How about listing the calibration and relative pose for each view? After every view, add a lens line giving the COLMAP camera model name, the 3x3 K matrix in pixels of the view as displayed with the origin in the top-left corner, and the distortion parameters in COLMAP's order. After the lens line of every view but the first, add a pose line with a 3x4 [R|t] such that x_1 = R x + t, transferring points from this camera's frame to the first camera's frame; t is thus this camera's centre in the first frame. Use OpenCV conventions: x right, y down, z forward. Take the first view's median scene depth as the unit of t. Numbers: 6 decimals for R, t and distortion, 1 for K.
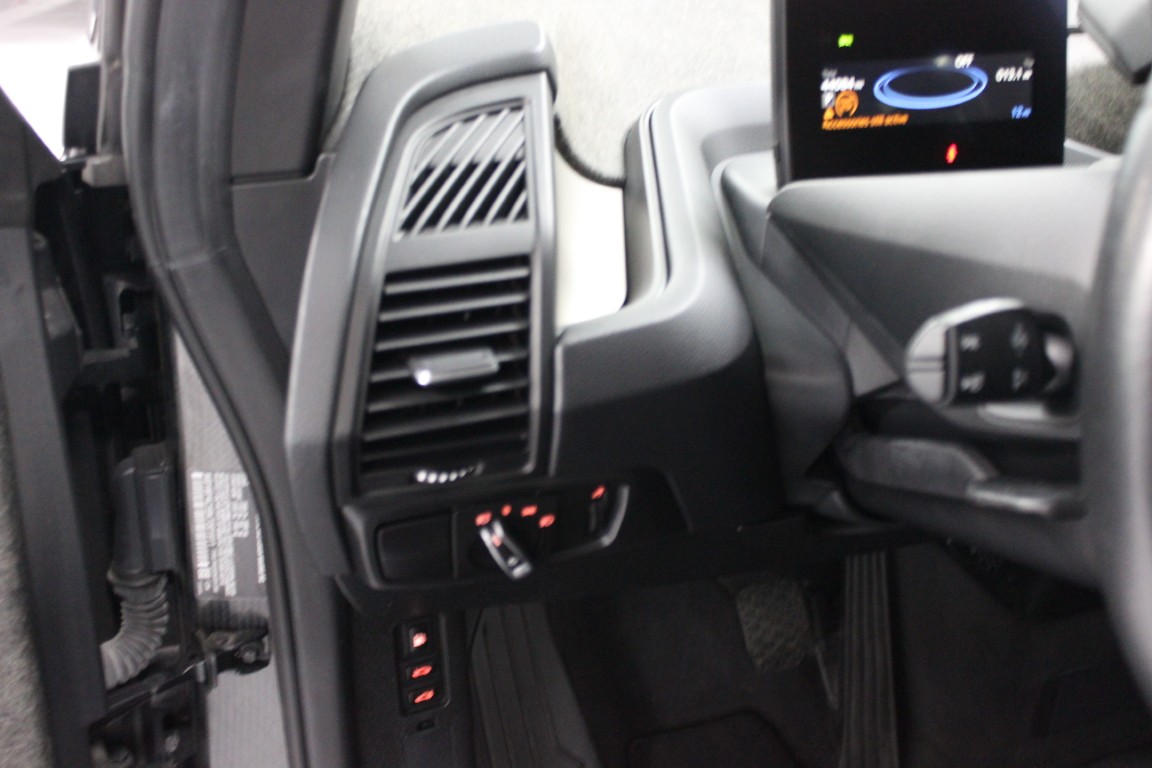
lens RADIAL K [[1238.3, 0, 576.0], [0, 1238.3, 384.0], [0, 0, 1]] dist [-0.126450, 0.166253]
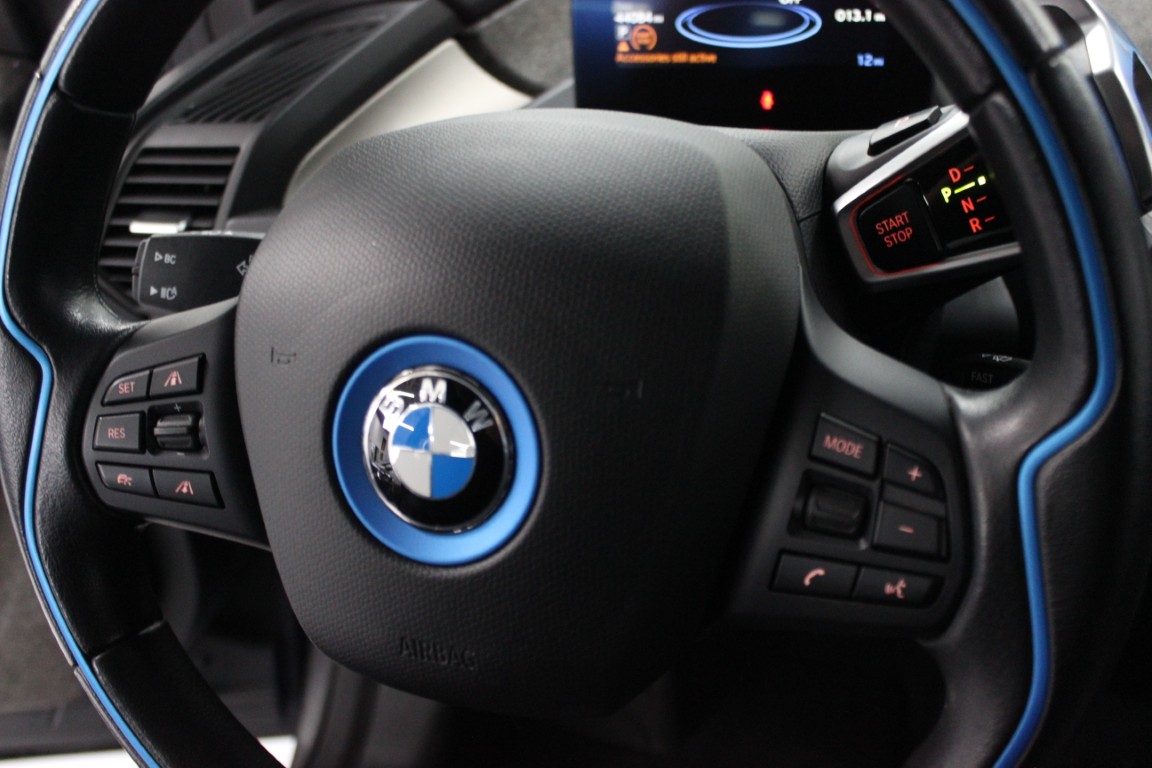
lens RADIAL K [[1229.8, 0, 576.0], [0, 1229.8, 384.0], [0, 0, 1]] dist [-0.127457, 0.164248]
pose [[0.737404, 0.248501, -0.628079, 0.859356], [-0.184732, 0.968609, 0.166345, -0.114794], [0.649700, -0.006637, 0.760162, 0.233378]]
